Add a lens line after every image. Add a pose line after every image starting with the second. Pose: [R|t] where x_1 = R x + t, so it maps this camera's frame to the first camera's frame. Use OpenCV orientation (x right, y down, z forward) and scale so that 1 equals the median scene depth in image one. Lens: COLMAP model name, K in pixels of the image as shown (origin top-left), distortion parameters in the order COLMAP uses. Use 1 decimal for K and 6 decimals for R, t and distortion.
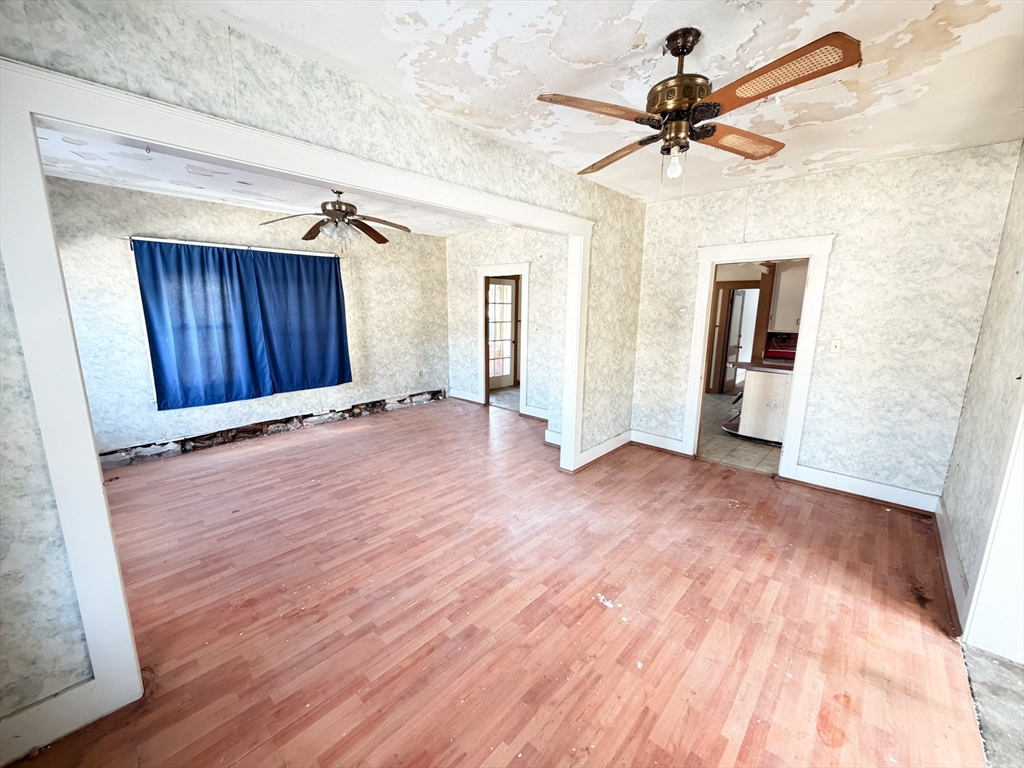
lens RADIAL K [[406.0, 0, 509.7], [0, 406.0, 383.7], [0, 0, 1]] dist [-0.000839, -0.000158]
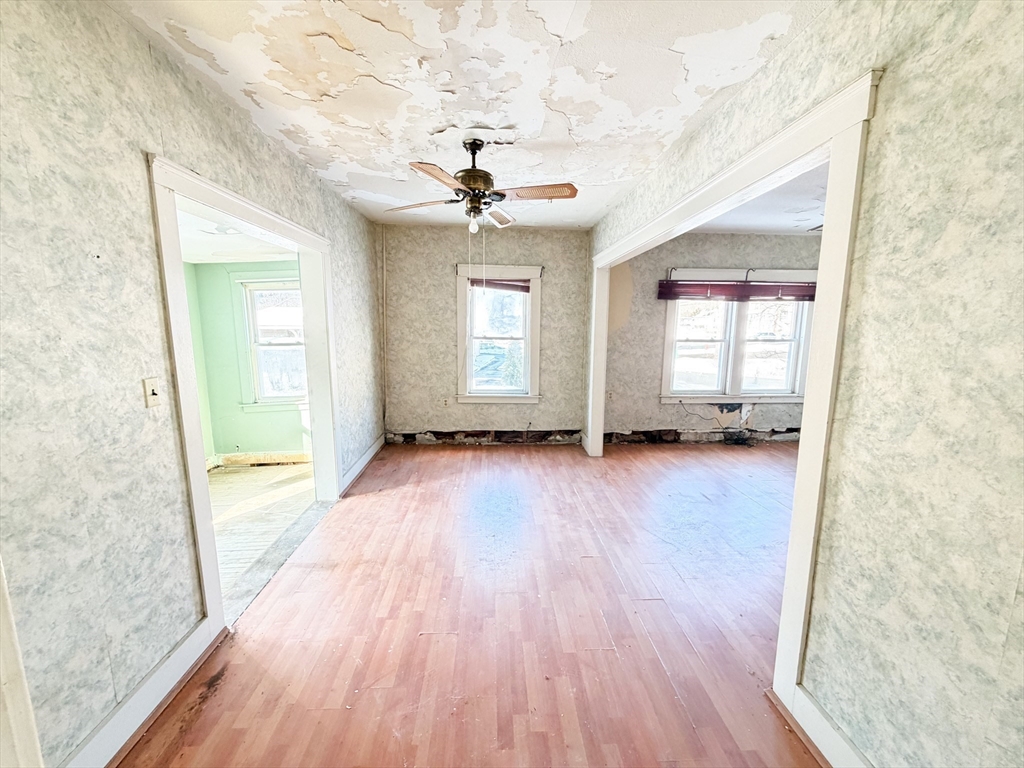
lens RADIAL K [[406.0, 0, 509.9], [0, 406.0, 384.8], [0, 0, 1]] dist [-0.000839, -0.000158]
pose [[-0.701038, 0.097758, -0.706391, 1.079938], [-0.142757, 0.951271, 0.273322, -0.305026], [0.698689, 0.292451, -0.652921, 1.696834]]
